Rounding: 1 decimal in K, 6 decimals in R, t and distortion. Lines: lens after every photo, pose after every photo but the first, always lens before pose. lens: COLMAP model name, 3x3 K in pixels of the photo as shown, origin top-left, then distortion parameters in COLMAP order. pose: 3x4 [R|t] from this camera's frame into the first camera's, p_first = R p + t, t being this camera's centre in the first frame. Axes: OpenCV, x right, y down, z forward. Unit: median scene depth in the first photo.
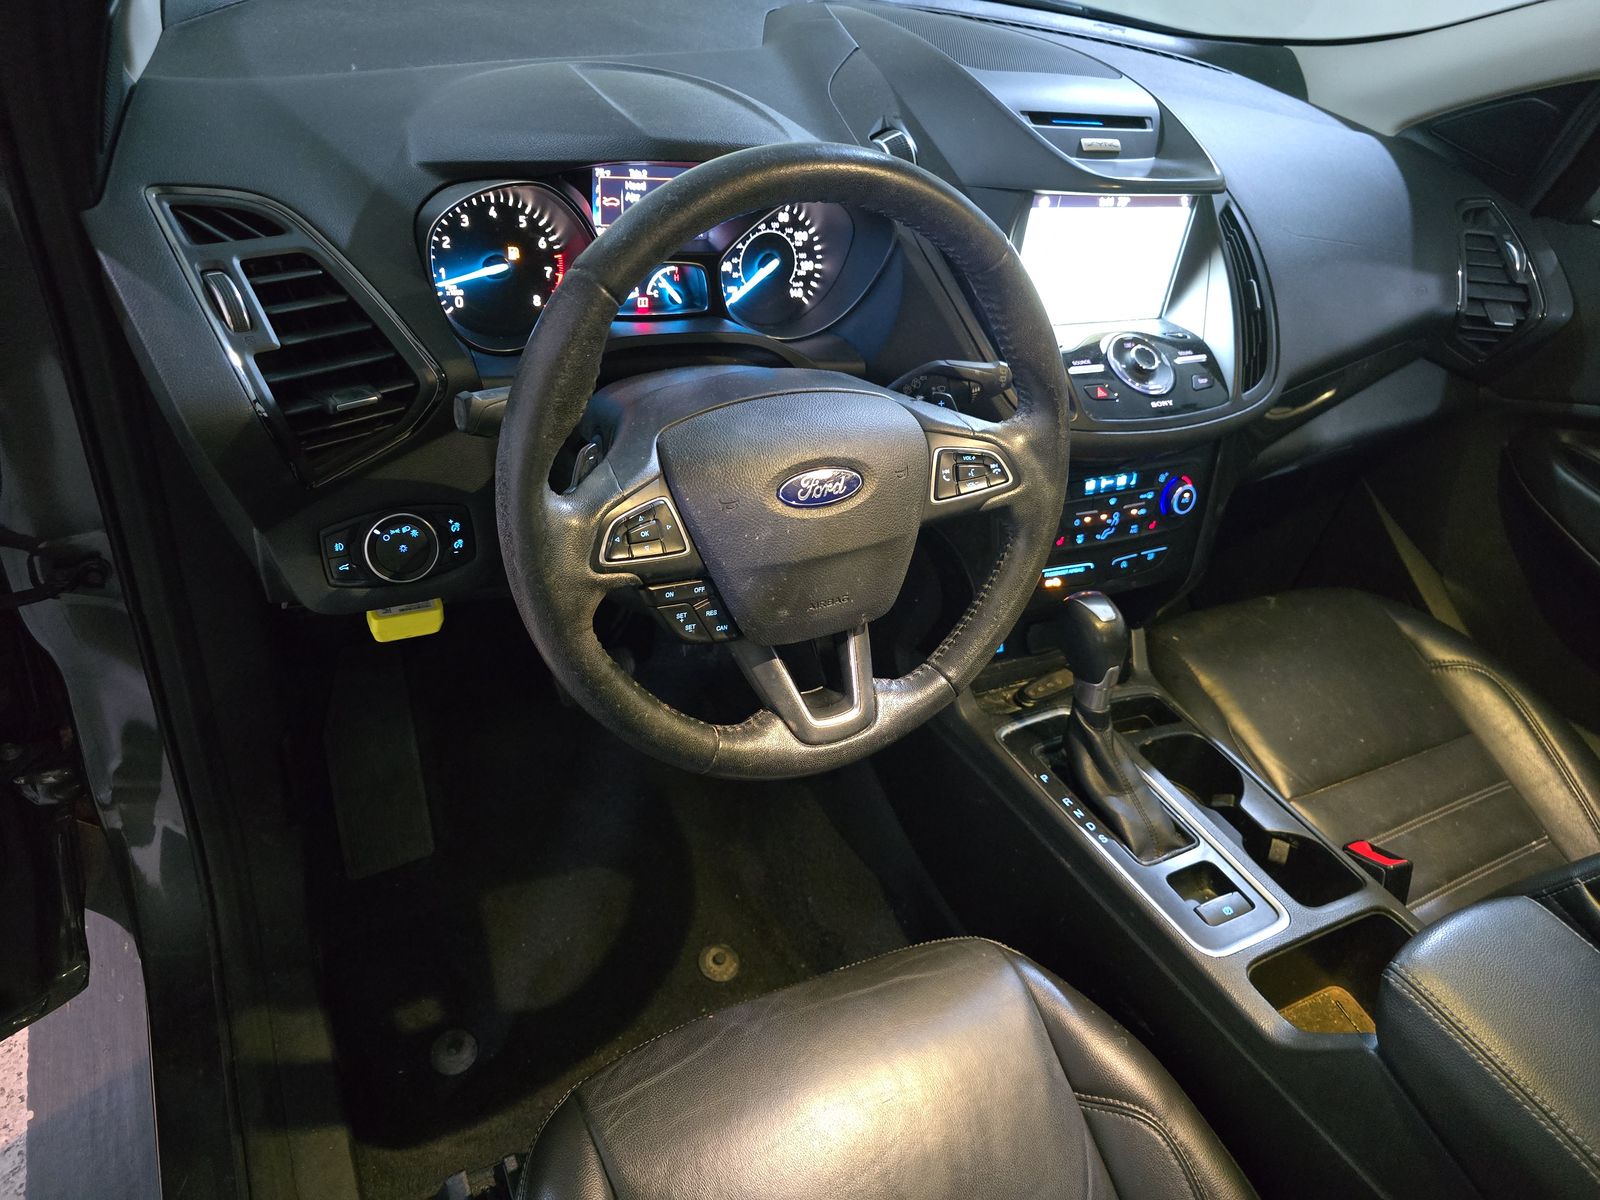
lens RADIAL K [[1084.0, 0, 788.4], [0, 1084.0, 597.8], [0, 0, 1]] dist [0.034621, -0.030275]
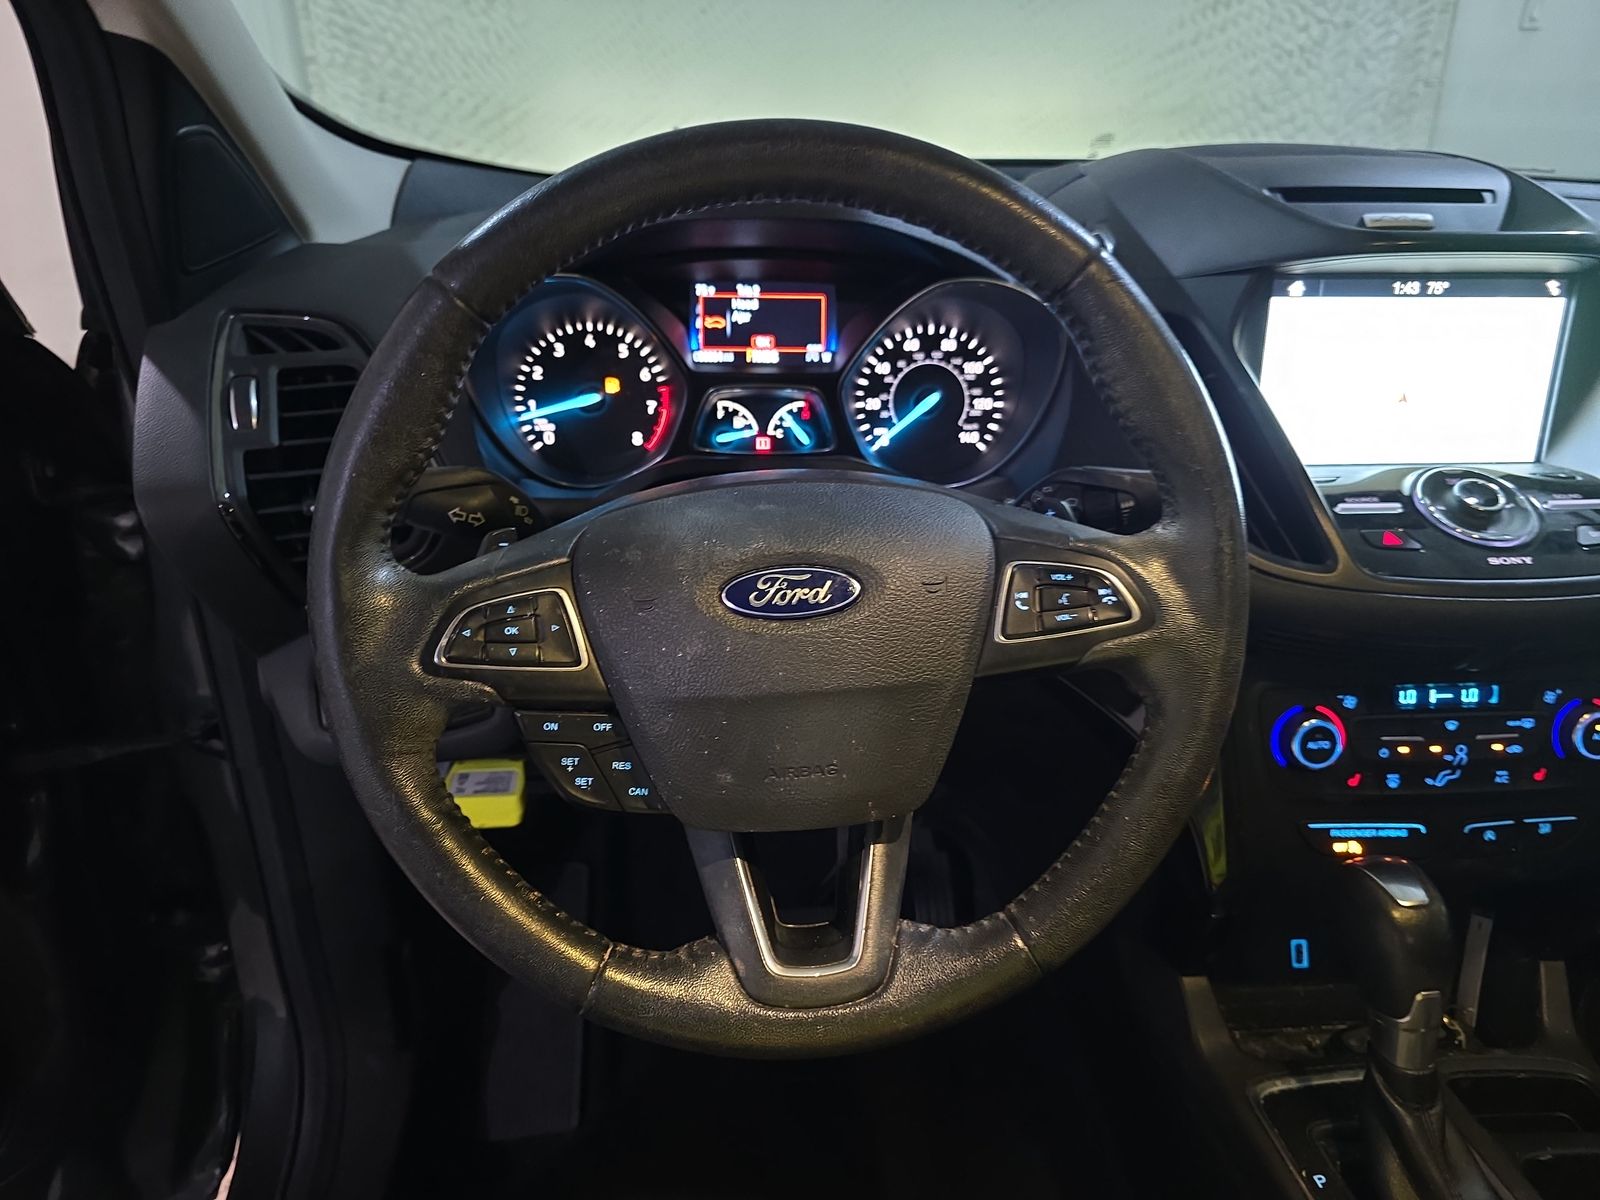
lens RADIAL K [[1084.0, 0, 803.1], [0, 1084.0, 599.5], [0, 0, 1]] dist [0.034621, -0.030275]
pose [[0.913233, 0.008323, -0.407352, 0.229997], [-0.123522, 0.958394, -0.257340, 0.054630], [0.388262, 0.285328, 0.876265, 0.302787]]
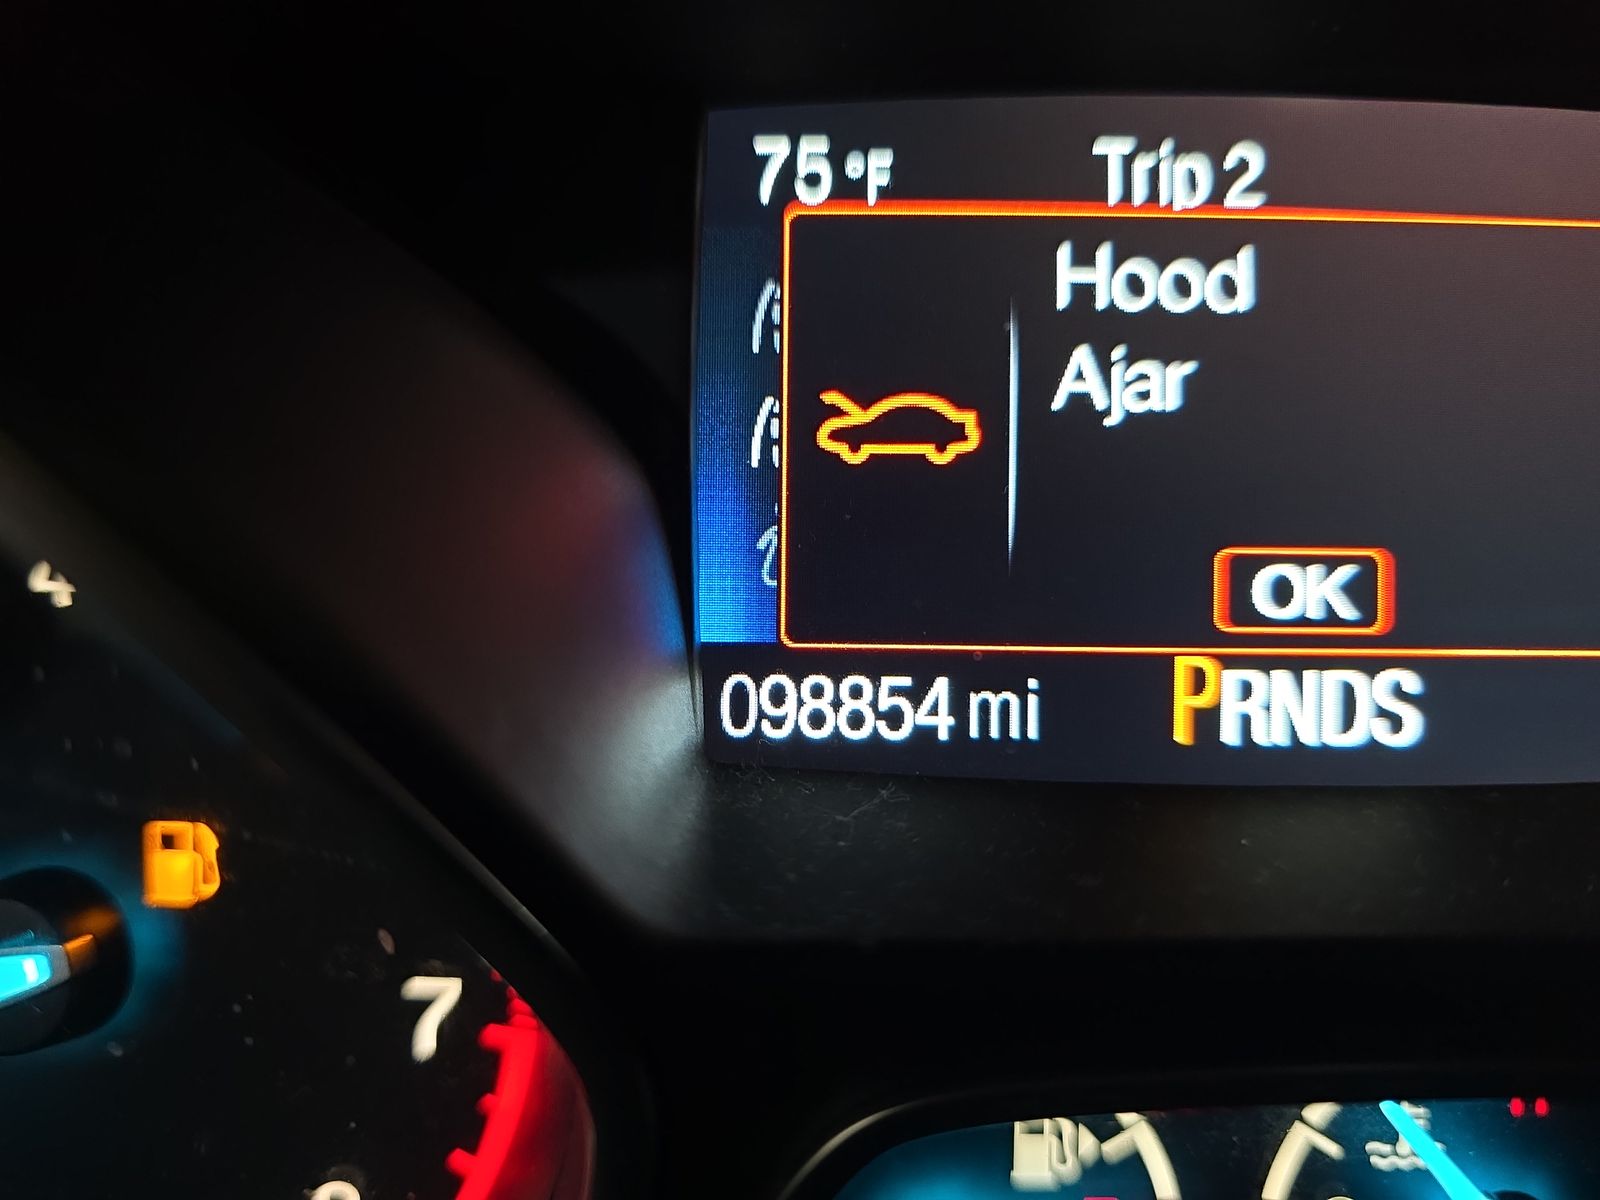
lens RADIAL K [[1084.0, 0, 798.6], [0, 1084.0, 603.2], [0, 0, 1]] dist [0.034621, -0.030275]
pose [[0.866223, -0.054195, -0.496710, -0.109282], [-0.177908, 0.895497, -0.407963, -0.276486], [0.466912, 0.441755, 0.766058, 0.836856]]
